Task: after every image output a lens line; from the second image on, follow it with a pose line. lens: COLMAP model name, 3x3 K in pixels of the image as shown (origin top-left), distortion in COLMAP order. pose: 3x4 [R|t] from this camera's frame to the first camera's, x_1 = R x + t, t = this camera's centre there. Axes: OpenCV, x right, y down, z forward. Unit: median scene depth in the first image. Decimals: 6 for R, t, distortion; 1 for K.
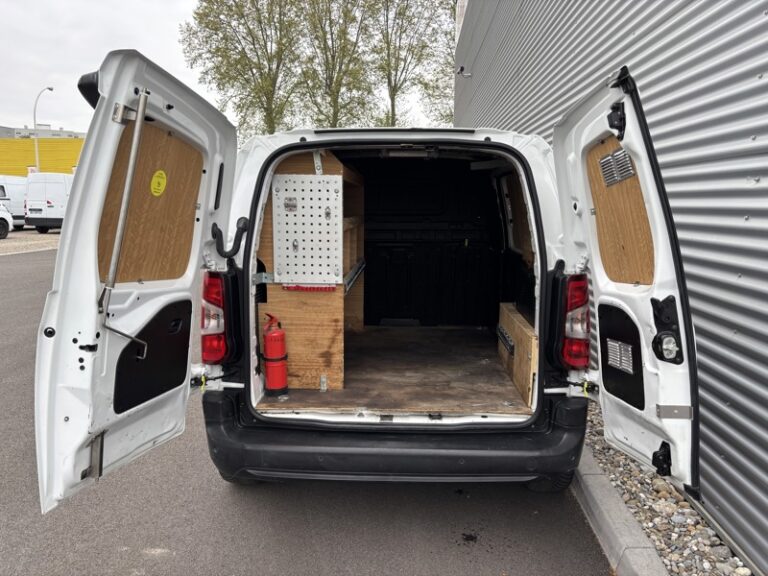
lens RADIAL K [[580.9, 0, 380.1], [0, 580.9, 288.5], [0, 0, 1]] dist [0.018134, -0.033564]
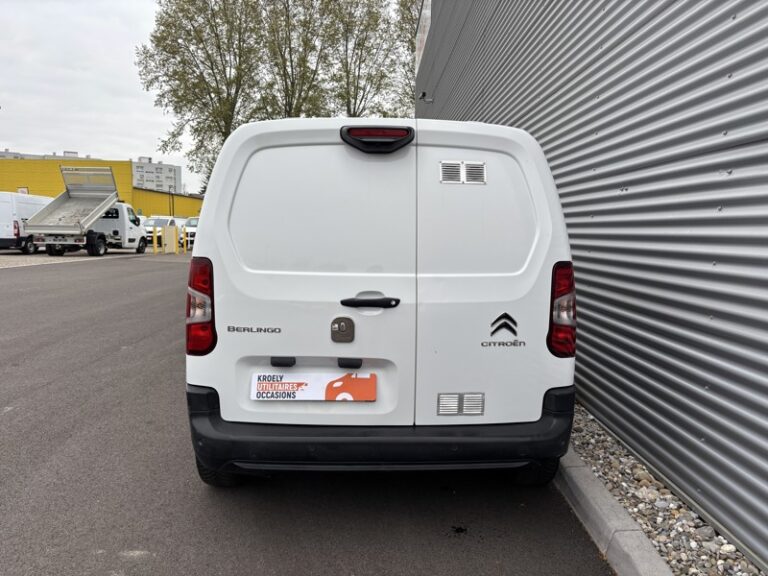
lens RADIAL K [[580.9, 0, 386.5], [0, 580.9, 289.1], [0, 0, 1]] dist [0.018134, -0.033564]
pose [[0.996618, 0.001390, 0.082166, -0.050823], [0.002245, 0.999024, -0.044119, 0.060290], [-0.082147, 0.044155, 0.995642, 0.005212]]
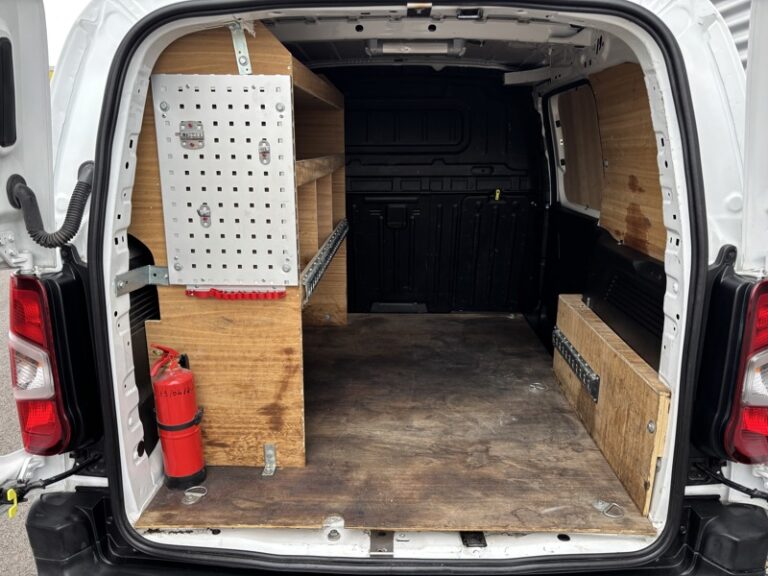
lens RADIAL K [[580.9, 0, 386.3], [0, 580.9, 293.3], [0, 0, 1]] dist [0.018134, -0.033564]
pose [[0.999725, -0.010667, 0.020897, 0.006174], [0.008283, 0.993783, 0.111023, -0.059909], [-0.021951, -0.110819, 0.993598, 0.461833]]
